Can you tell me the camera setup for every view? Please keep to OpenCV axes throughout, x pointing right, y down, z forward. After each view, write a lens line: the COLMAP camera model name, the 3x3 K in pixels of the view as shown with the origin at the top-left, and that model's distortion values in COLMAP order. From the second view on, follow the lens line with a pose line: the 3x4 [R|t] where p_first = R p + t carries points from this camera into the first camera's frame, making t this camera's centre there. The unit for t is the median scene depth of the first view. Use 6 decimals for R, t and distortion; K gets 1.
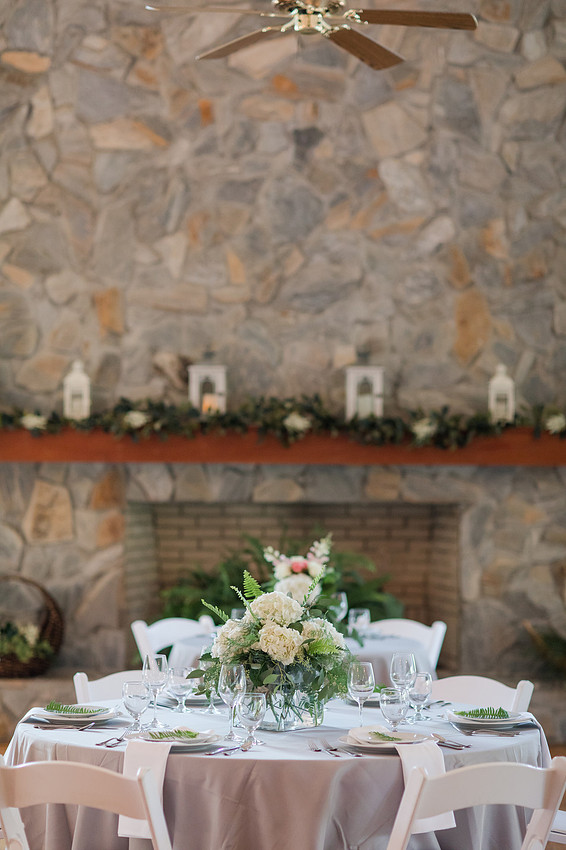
lens RADIAL K [[2027.9, 0, 283.0], [0, 2027.9, 425.0], [0, 0, 1]] dist [0.053323, 0.087008]
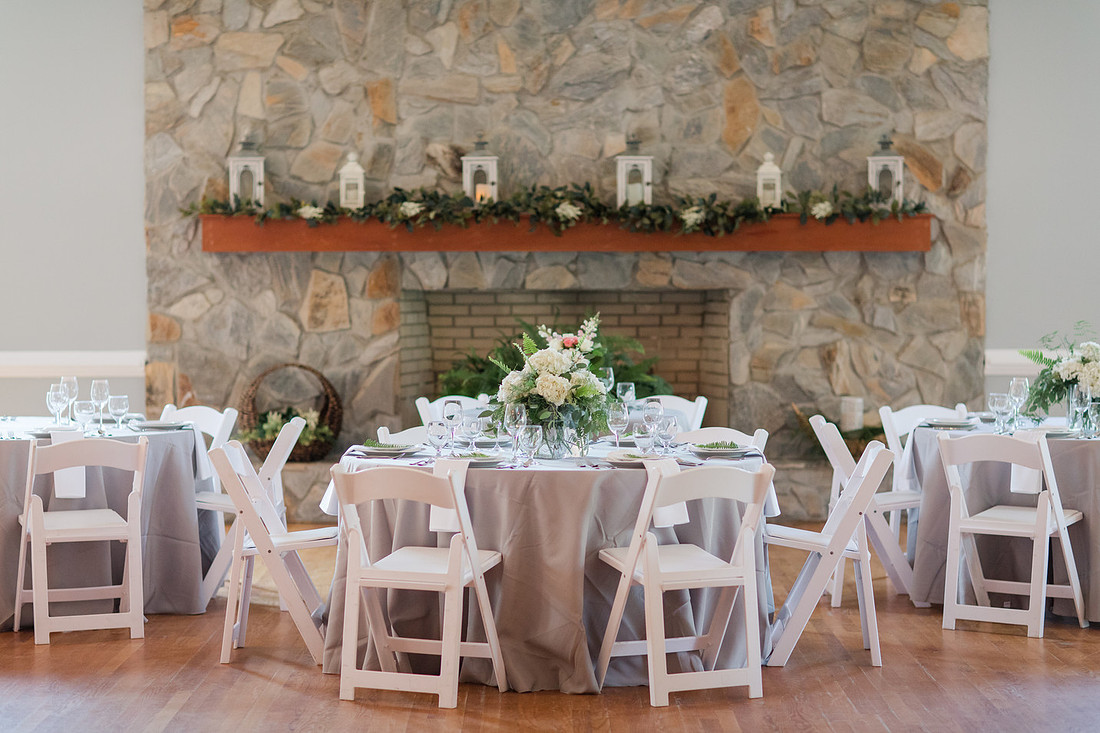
lens RADIAL K [[2624.4, 0, 550.0], [0, 2624.4, 366.5], [0, 0, 1]] dist [0.053323, 0.087008]
pose [[0.999967, -0.007739, -0.002608, 0.000531], [0.007878, 0.998280, 0.058095, 0.000202], [0.002154, -0.058113, 0.998308, -0.315985]]
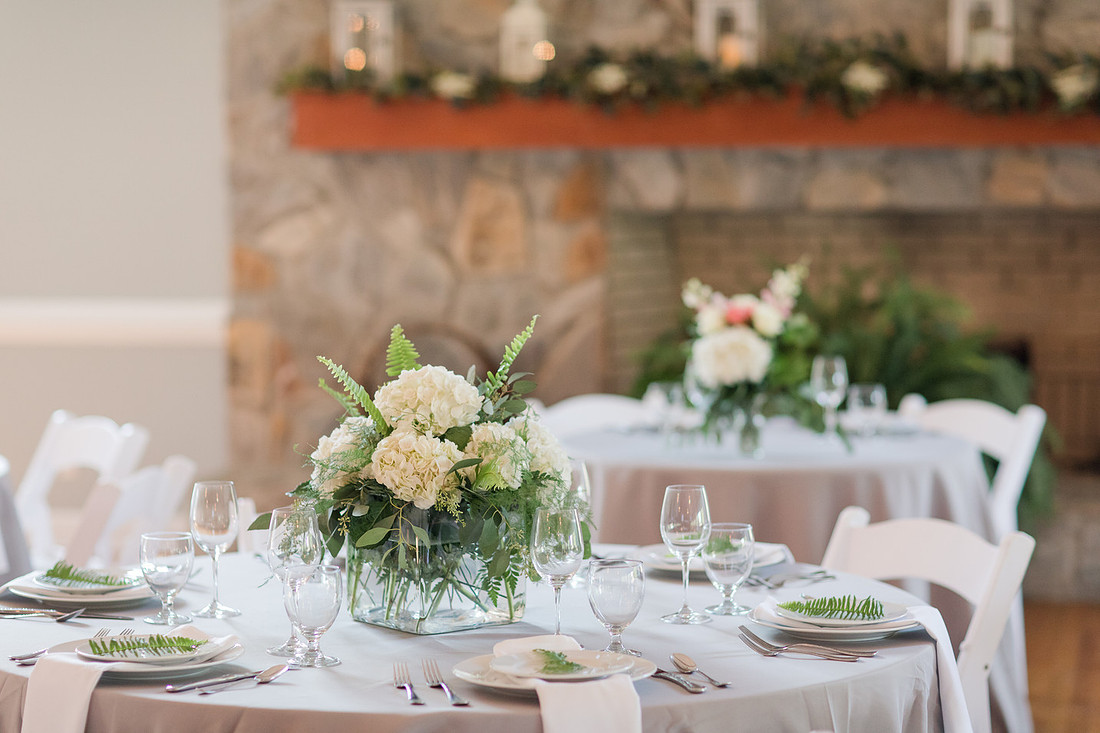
lens RADIAL K [[2624.4, 0, 550.0], [0, 2624.4, 366.5], [0, 0, 1]] dist [0.053323, 0.087008]
pose [[0.972631, 0.005954, -0.232279, 0.097298], [0.015517, 0.995776, 0.090500, 0.011796], [0.231837, -0.091627, 0.968430, 0.190977]]
